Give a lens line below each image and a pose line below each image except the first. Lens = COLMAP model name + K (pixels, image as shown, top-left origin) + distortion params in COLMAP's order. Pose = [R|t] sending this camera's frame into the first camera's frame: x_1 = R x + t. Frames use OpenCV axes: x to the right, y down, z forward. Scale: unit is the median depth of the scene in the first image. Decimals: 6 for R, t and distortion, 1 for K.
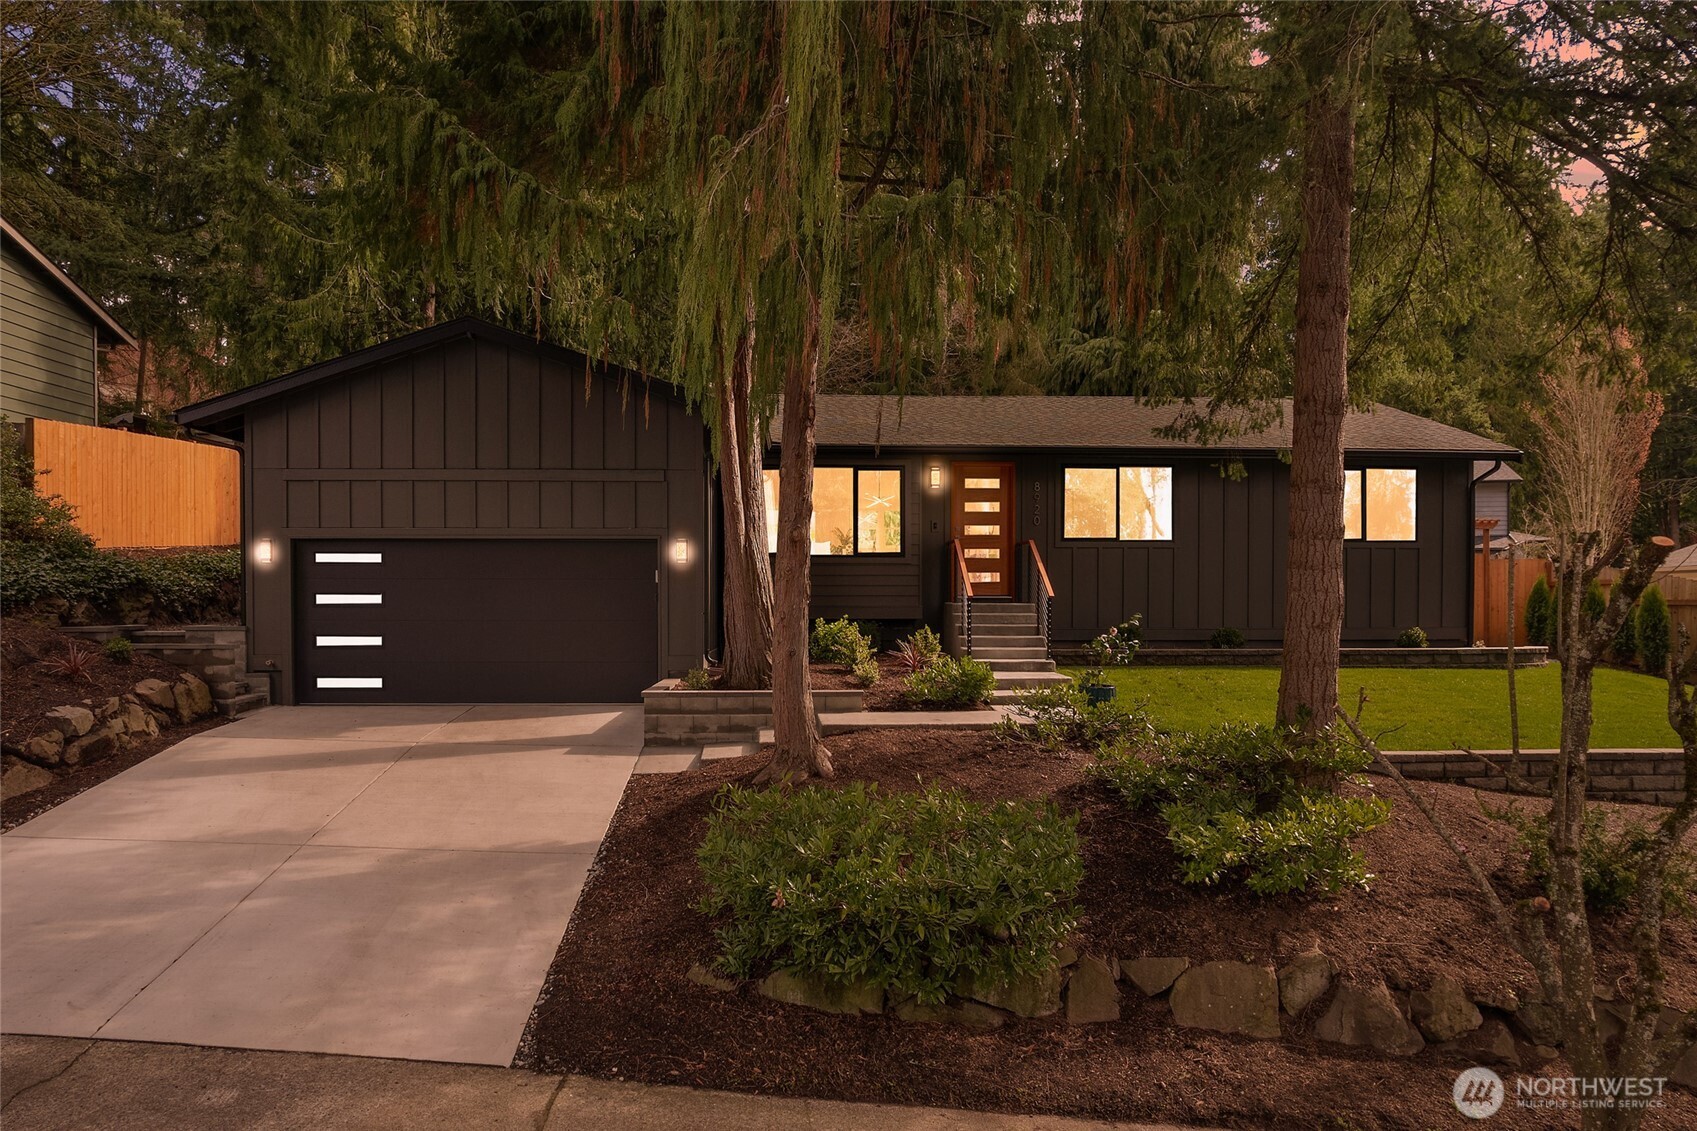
lens RADIAL K [[1045.7, 0, 927.4], [0, 1045.7, 566.4], [0, 0, 1]] dist [-0.033829, 0.002847]
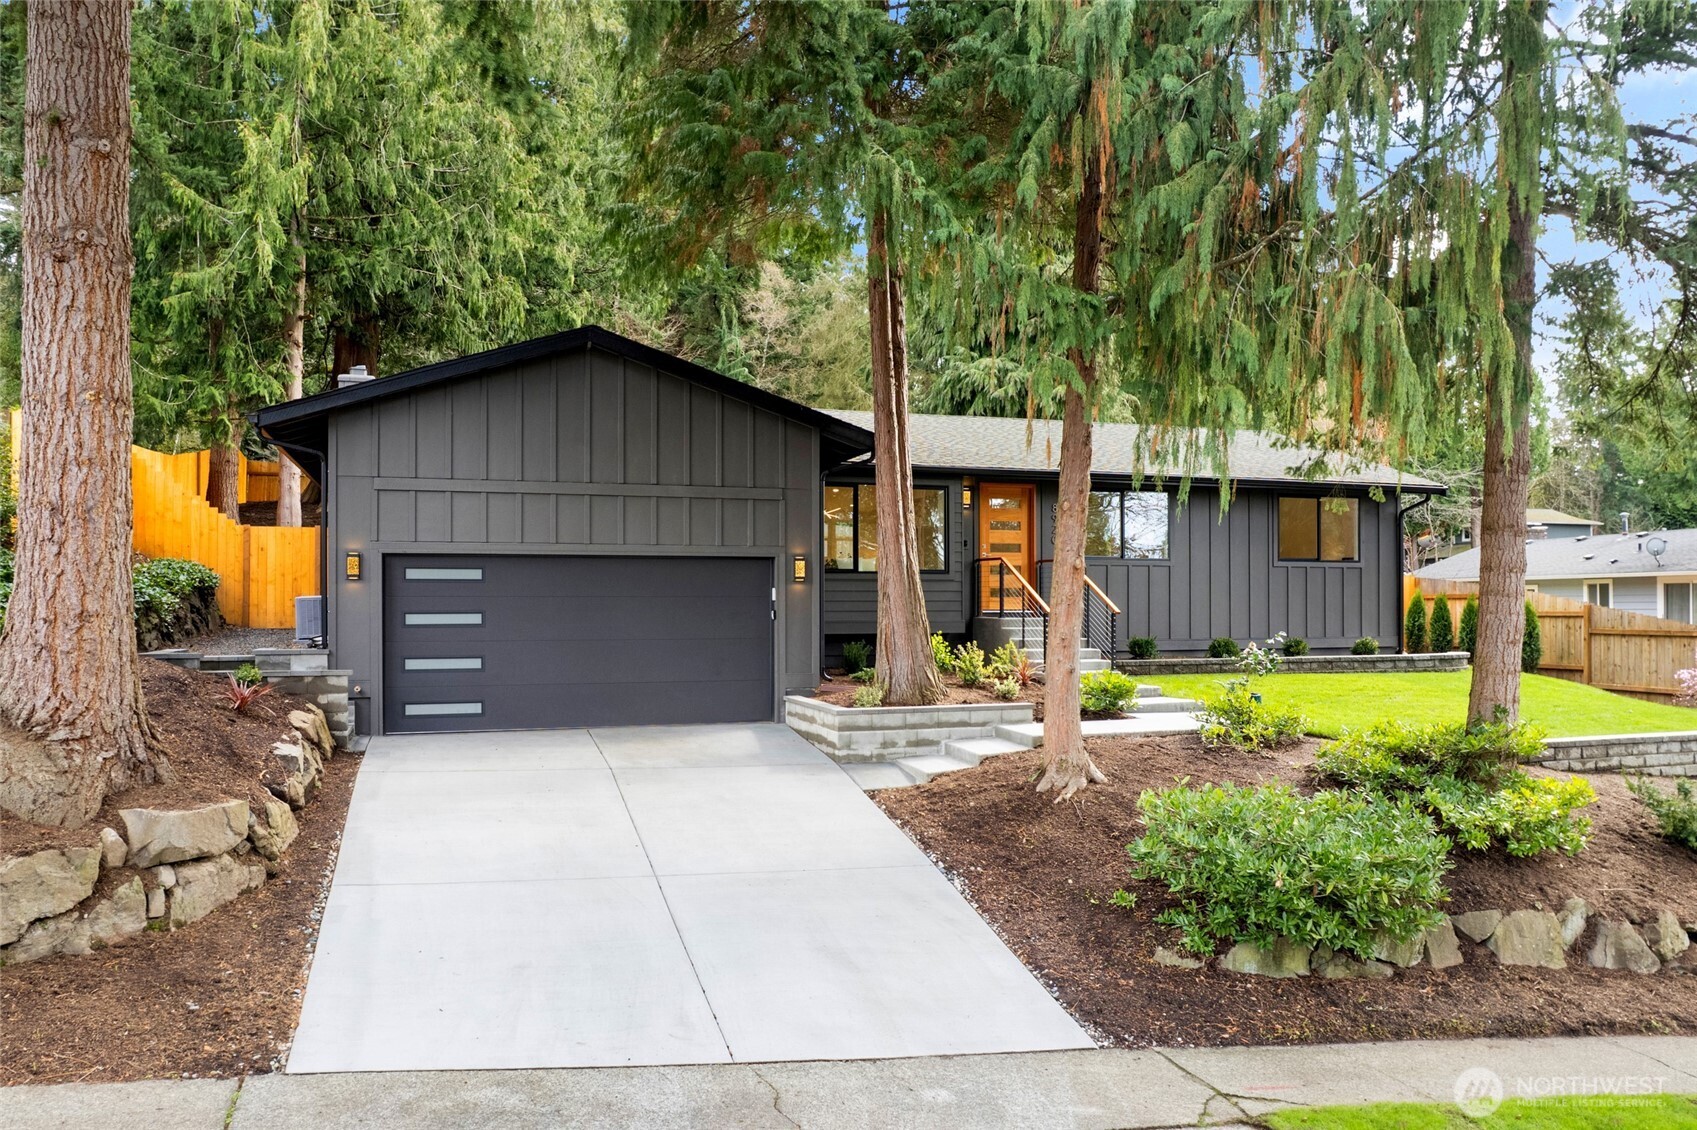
lens RADIAL K [[1101.1, 0, 848.5], [0, 1101.1, 565.0], [0, 0, 1]] dist [-0.044194, 0.032456]
pose [[0.967148, 0.007623, 0.254098, -0.608766], [-0.006602, 0.999966, -0.004874, -0.017910], [-0.254126, 0.003037, 0.967166, -0.044763]]
